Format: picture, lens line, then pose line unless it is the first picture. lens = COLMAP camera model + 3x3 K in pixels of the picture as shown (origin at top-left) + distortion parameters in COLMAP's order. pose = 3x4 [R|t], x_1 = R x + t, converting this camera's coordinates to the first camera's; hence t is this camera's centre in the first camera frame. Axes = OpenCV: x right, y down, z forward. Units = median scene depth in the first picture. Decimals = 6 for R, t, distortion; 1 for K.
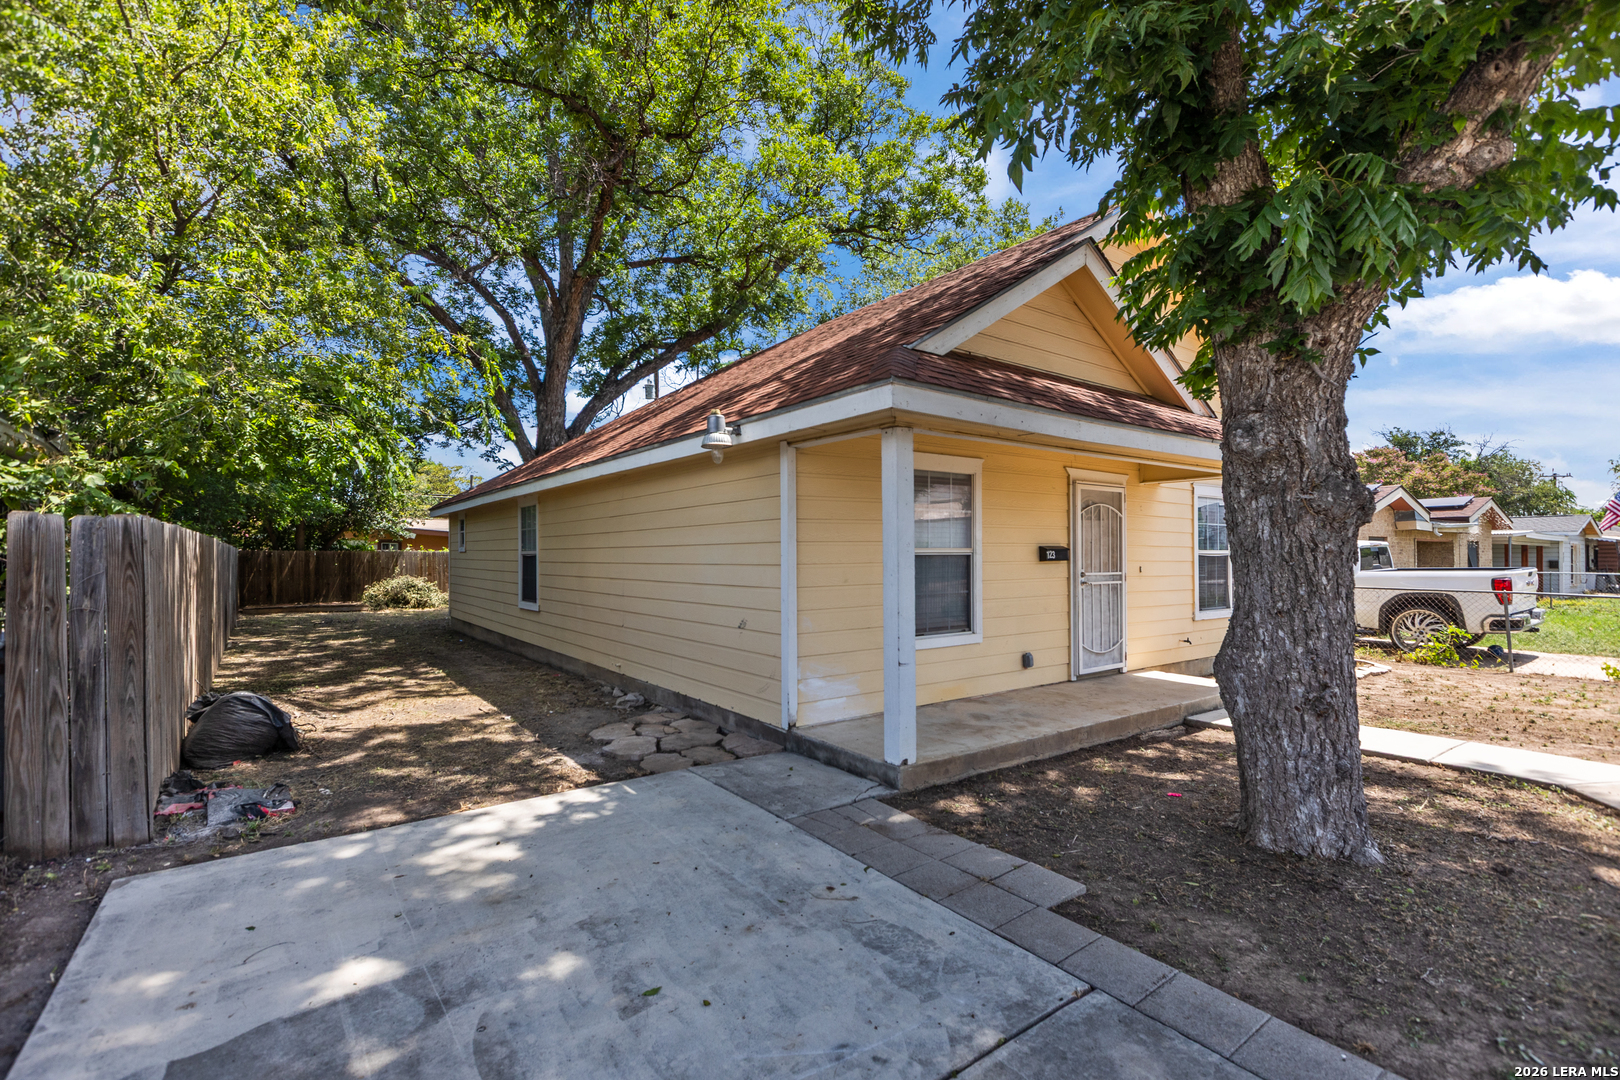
lens RADIAL K [[740.2, 0, 803.8], [0, 740.2, 535.7], [0, 0, 1]] dist [0.002073, 0.000170]
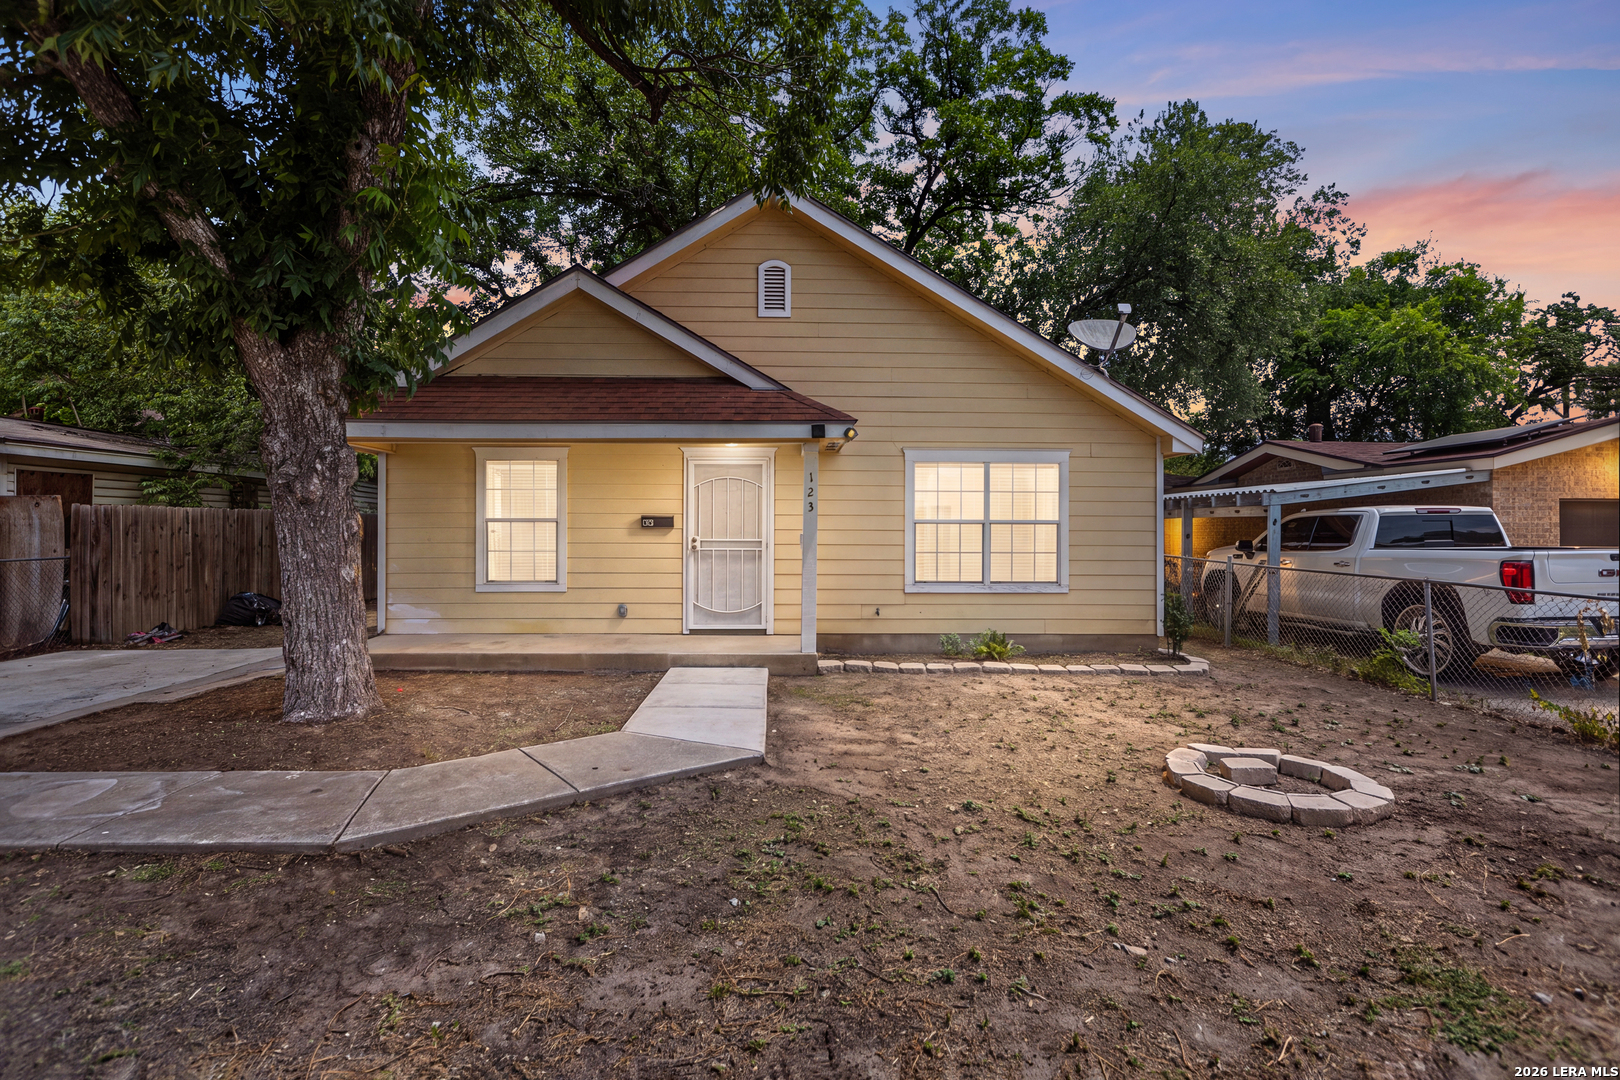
lens RADIAL K [[742.4, 0, 798.0], [0, 742.4, 506.3], [0, 0, 1]] dist [0.009727, 0.000124]
pose [[0.823450, -0.013902, -0.567219, 0.670143], [0.010970, 0.999903, -0.008582, 0.006796], [0.567283, 0.000845, 0.823522, 0.094881]]
